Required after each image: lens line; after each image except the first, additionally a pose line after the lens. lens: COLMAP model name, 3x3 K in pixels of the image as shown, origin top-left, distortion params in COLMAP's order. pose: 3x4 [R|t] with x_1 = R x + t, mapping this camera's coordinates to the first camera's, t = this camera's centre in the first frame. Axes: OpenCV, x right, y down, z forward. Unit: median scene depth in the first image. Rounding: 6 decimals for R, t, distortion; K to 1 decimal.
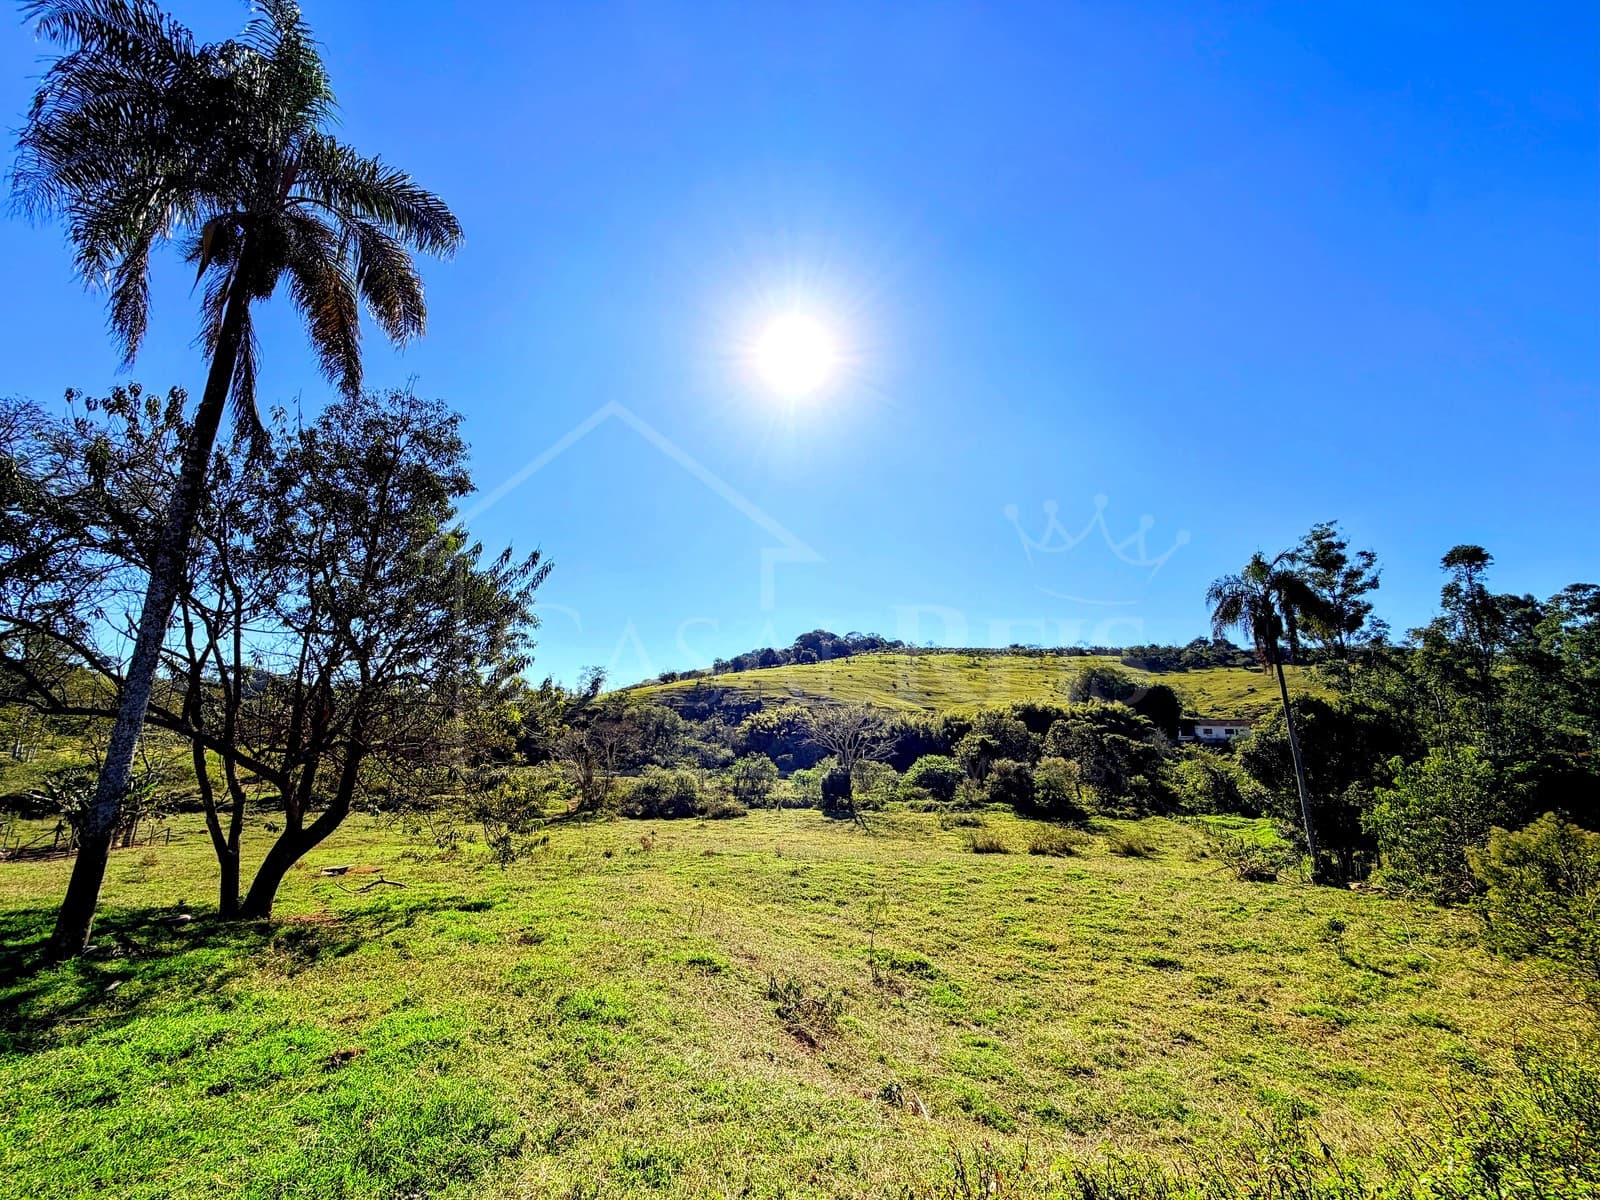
lens RADIAL K [[650.1, 0, 799.5], [0, 650.1, 599.9], [0, 0, 1]] dist [-0.001030, -0.000115]
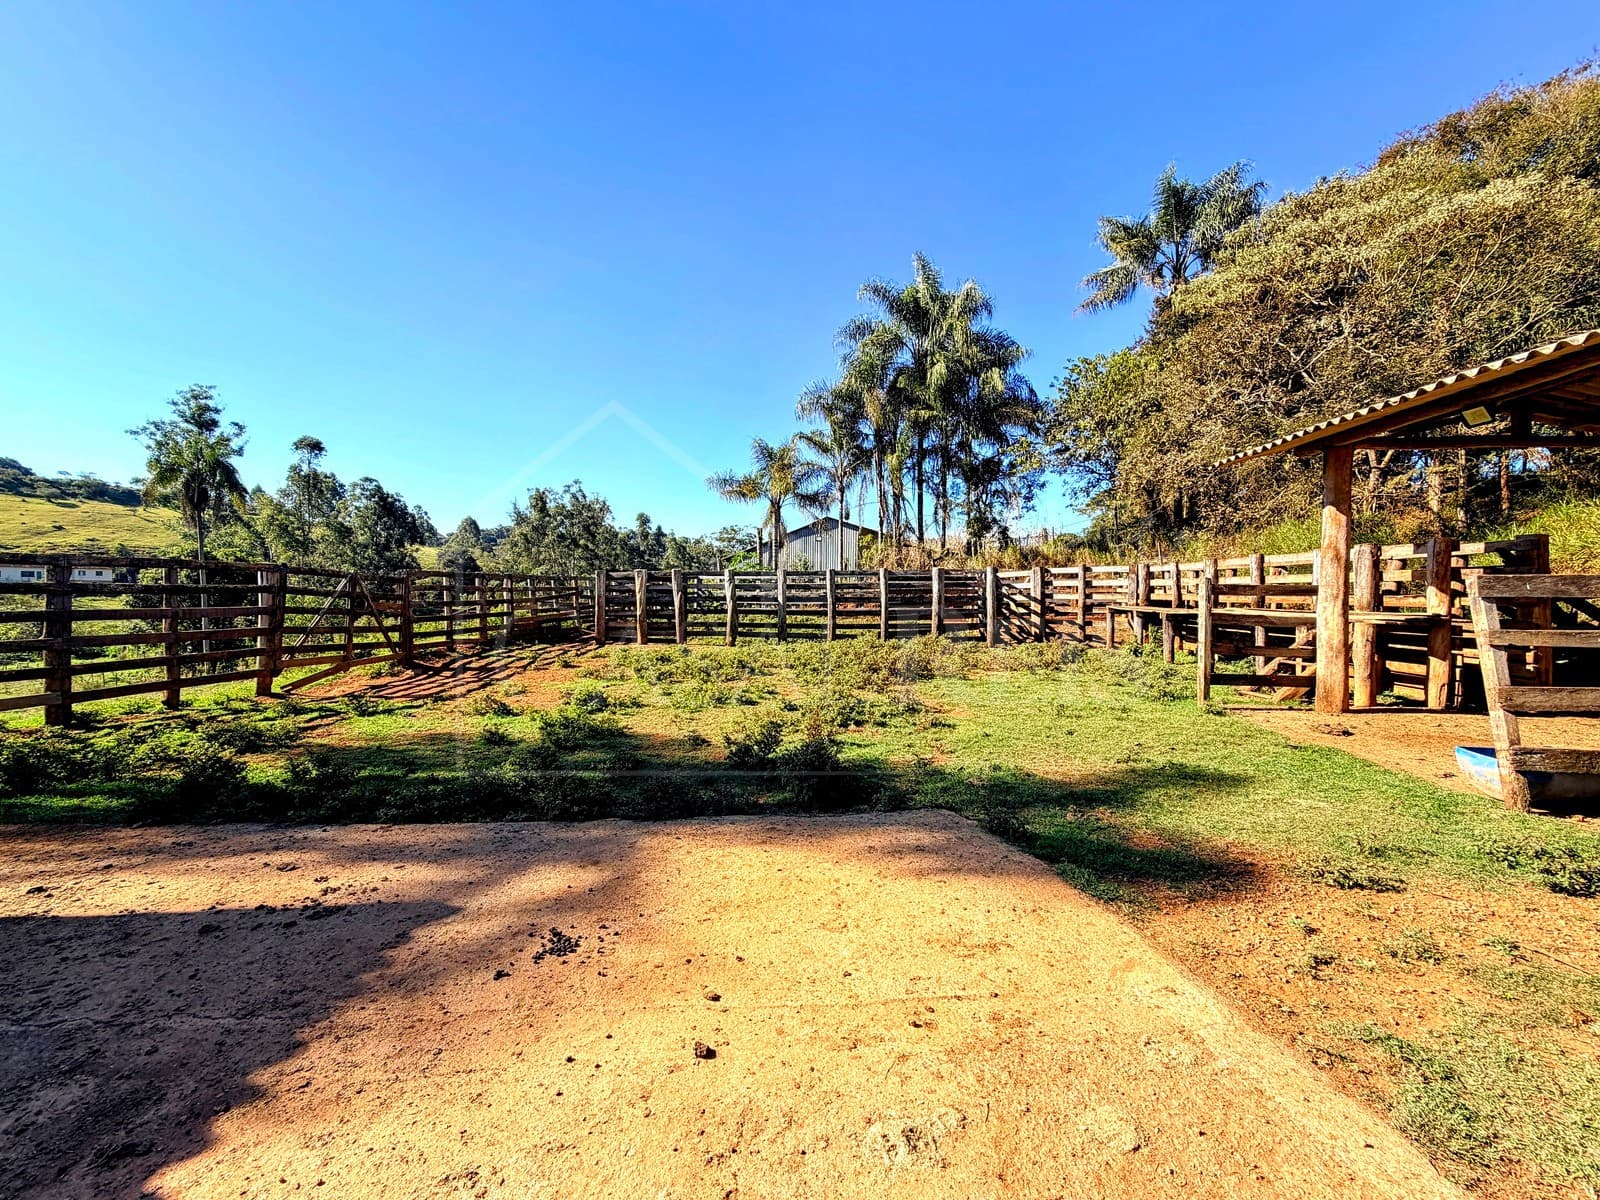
lens RADIAL K [[650.1, 0, 801.1], [0, 650.1, 596.3], [0, 0, 1]] dist [-0.001030, -0.000115]
pose [[0.080530, -0.018104, 0.996588, -0.187911], [-0.212530, 0.976531, 0.034914, -0.025572], [-0.973831, -0.214616, 0.074793, -0.113013]]
